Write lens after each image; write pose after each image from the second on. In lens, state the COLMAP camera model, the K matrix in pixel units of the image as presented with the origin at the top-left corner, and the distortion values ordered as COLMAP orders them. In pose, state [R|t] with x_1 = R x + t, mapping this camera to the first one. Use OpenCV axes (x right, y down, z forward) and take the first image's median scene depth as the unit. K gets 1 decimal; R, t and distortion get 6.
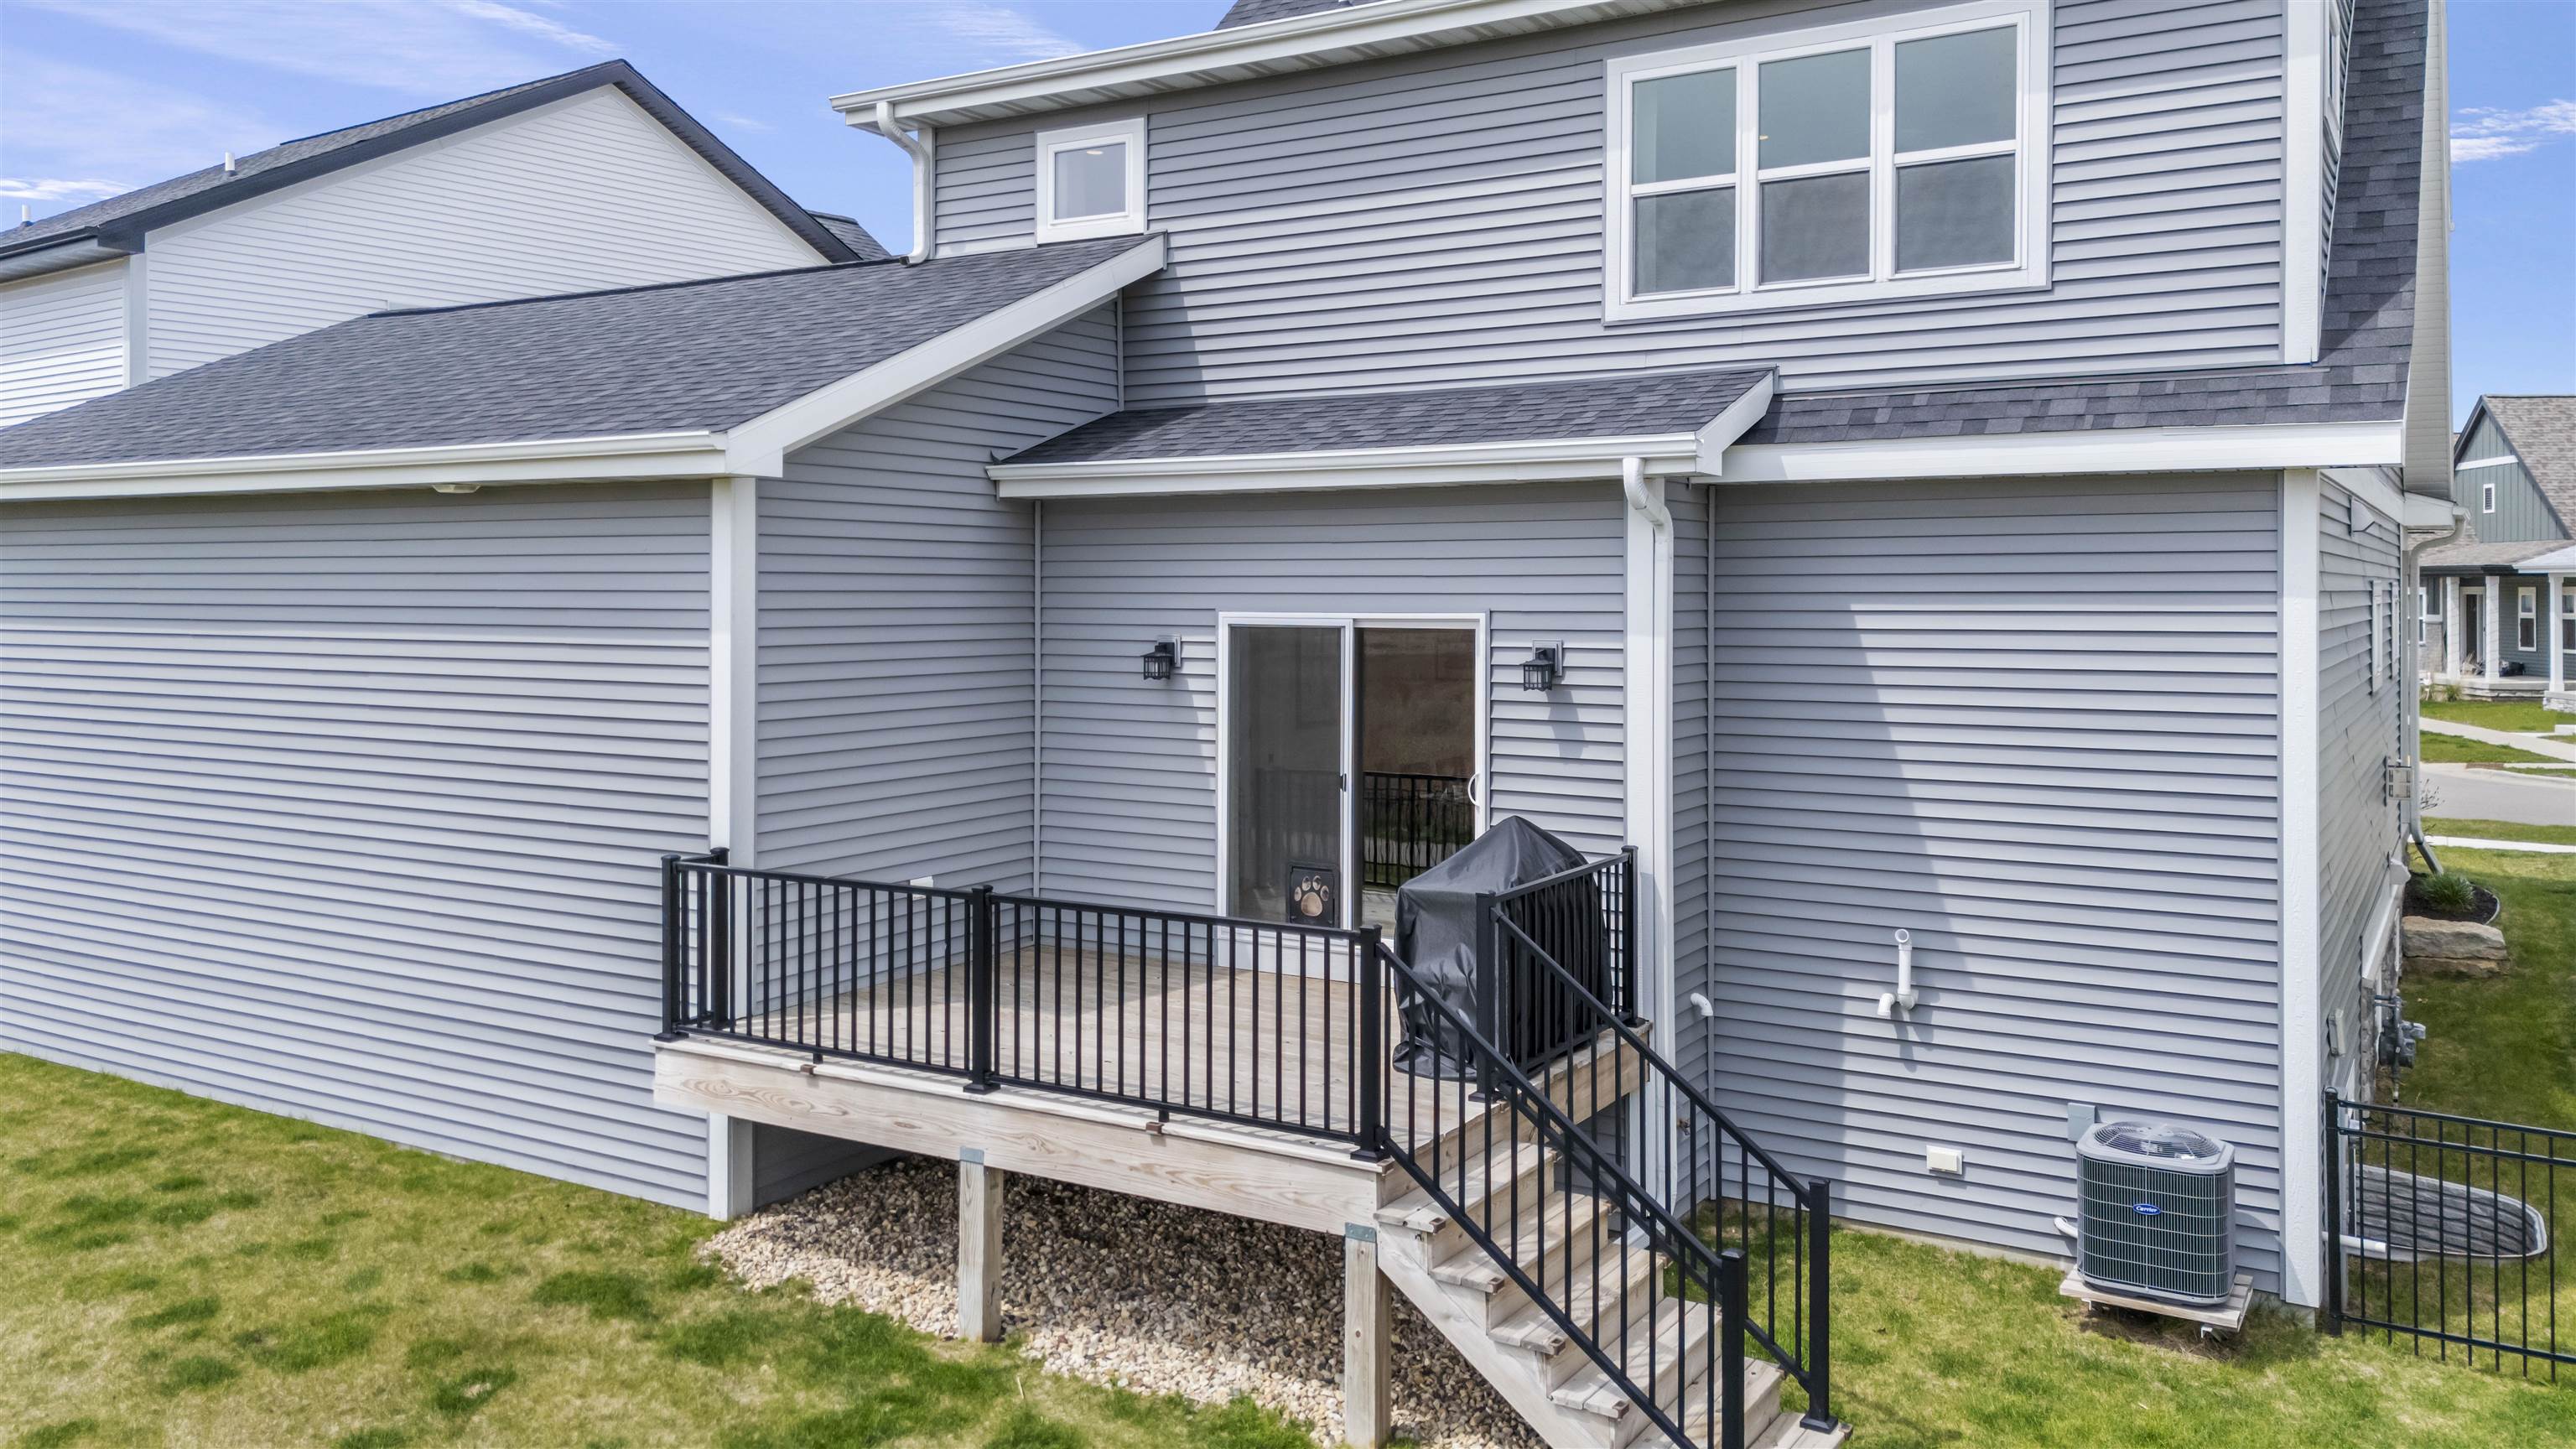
lens RADIAL K [[1878.4, 0, 1298.6], [0, 1878.4, 623.4], [0, 0, 1]] dist [0.029426, -0.001165]
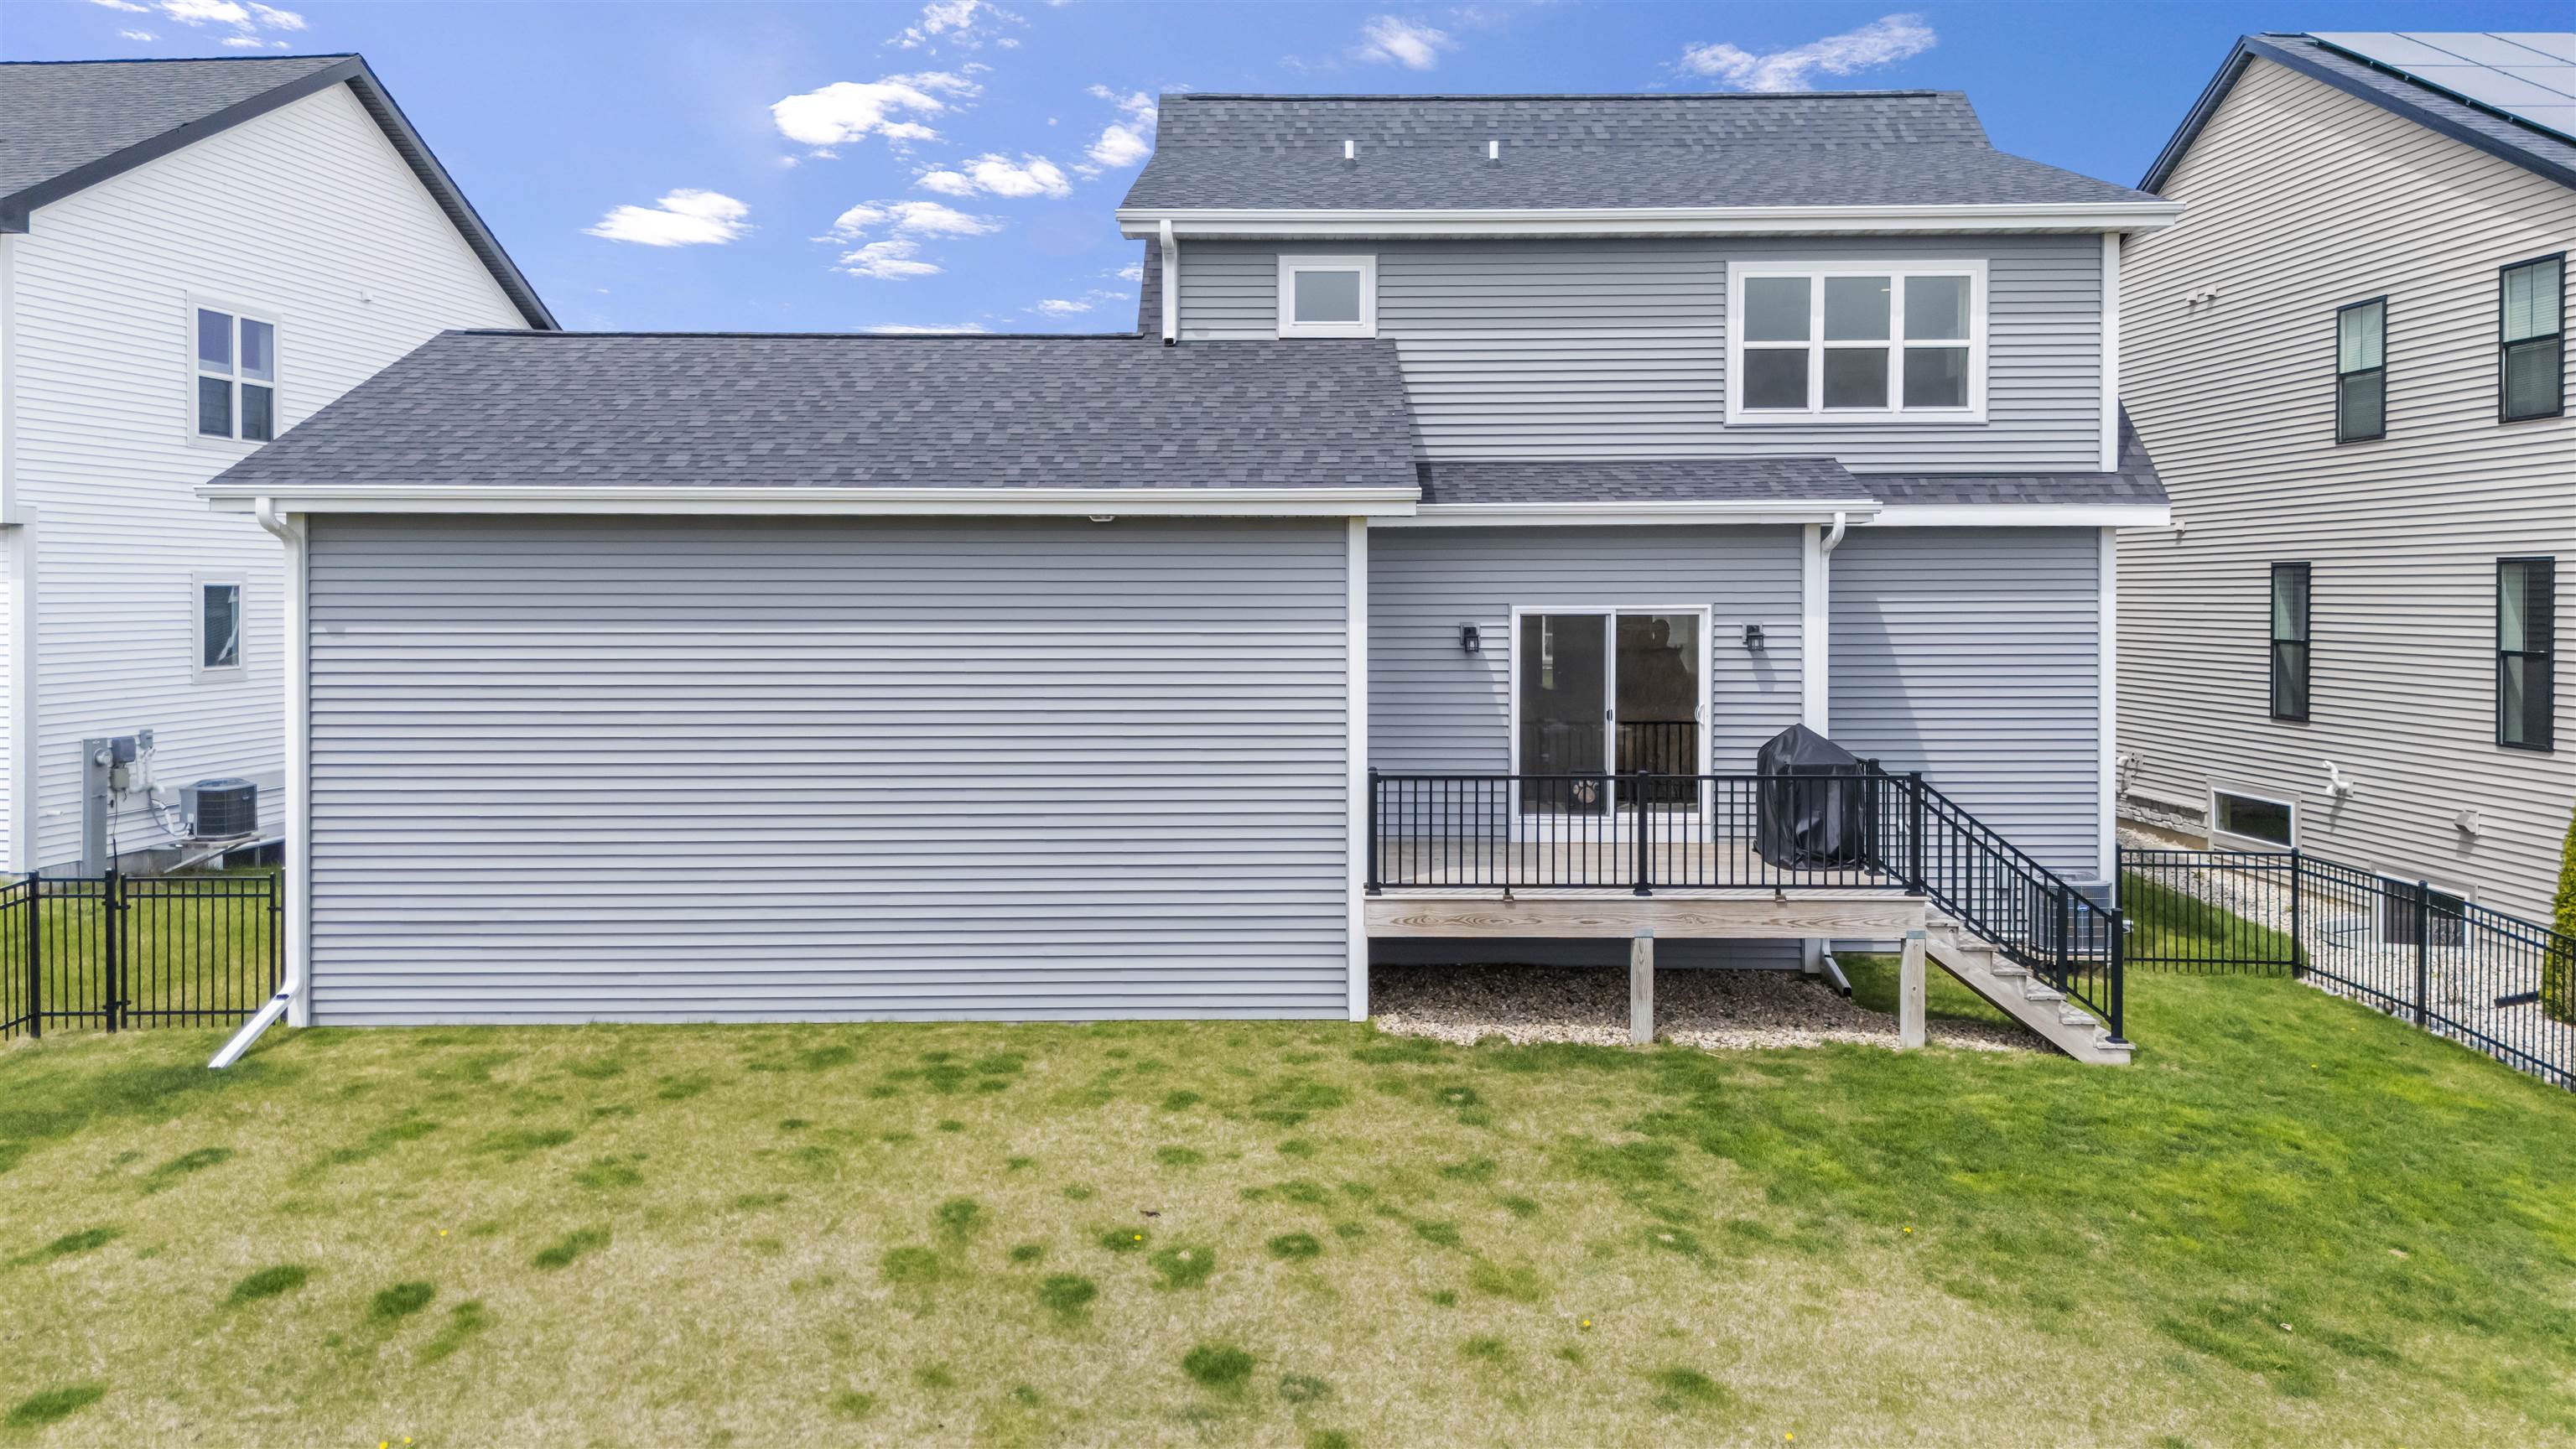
lens RADIAL K [[1878.4, 0, 1298.6], [0, 1878.4, 623.4], [0, 0, 1]] dist [0.029426, -0.001165]
pose [[0.865277, -0.013653, 0.501108, -1.017745], [0.012689, 0.999905, 0.005332, -0.002633], [-0.501134, 0.001745, 0.865368, -0.224823]]
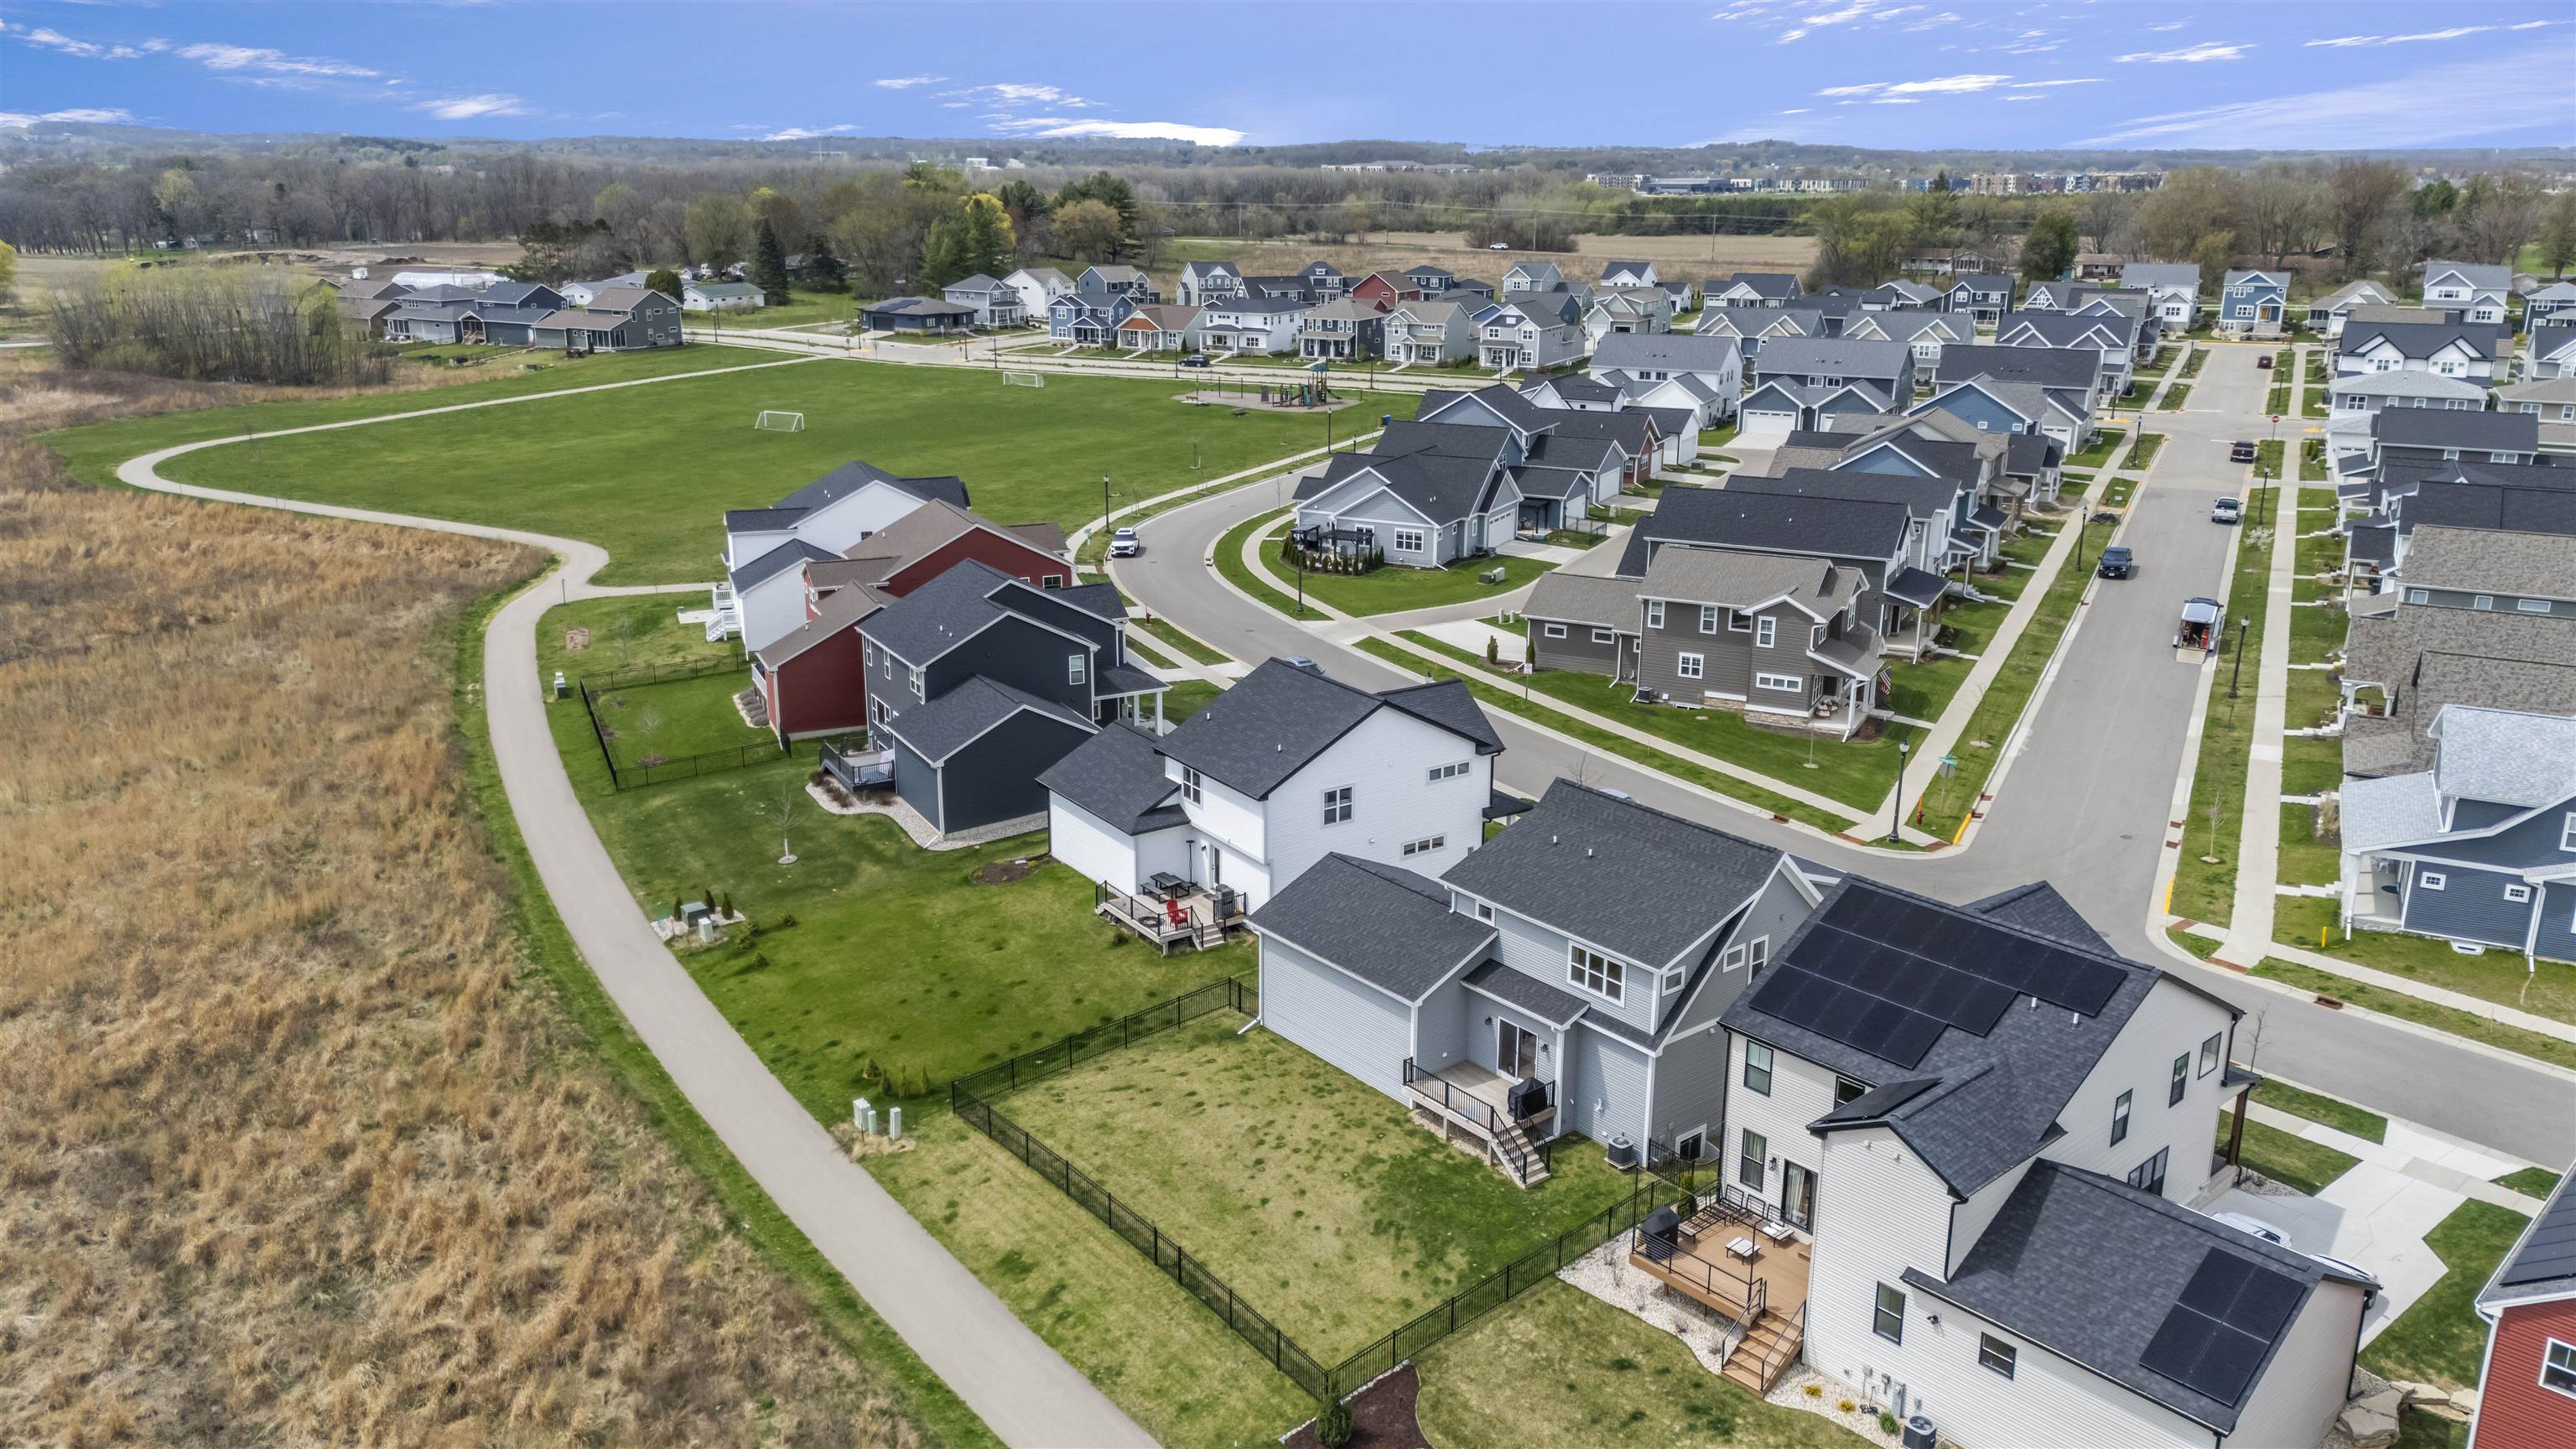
lens RADIAL K [[1854.8, 0, 1288.0], [0, 1854.8, 724.5], [0, 0, 1]] dist [0.002893, -0.075645]
pose [[0.932721, 0.093818, -0.348180, 1.289127], [0.002636, 0.963762, 0.266750, -2.471060], [0.360589, -0.249721, 0.898674, -4.211408]]
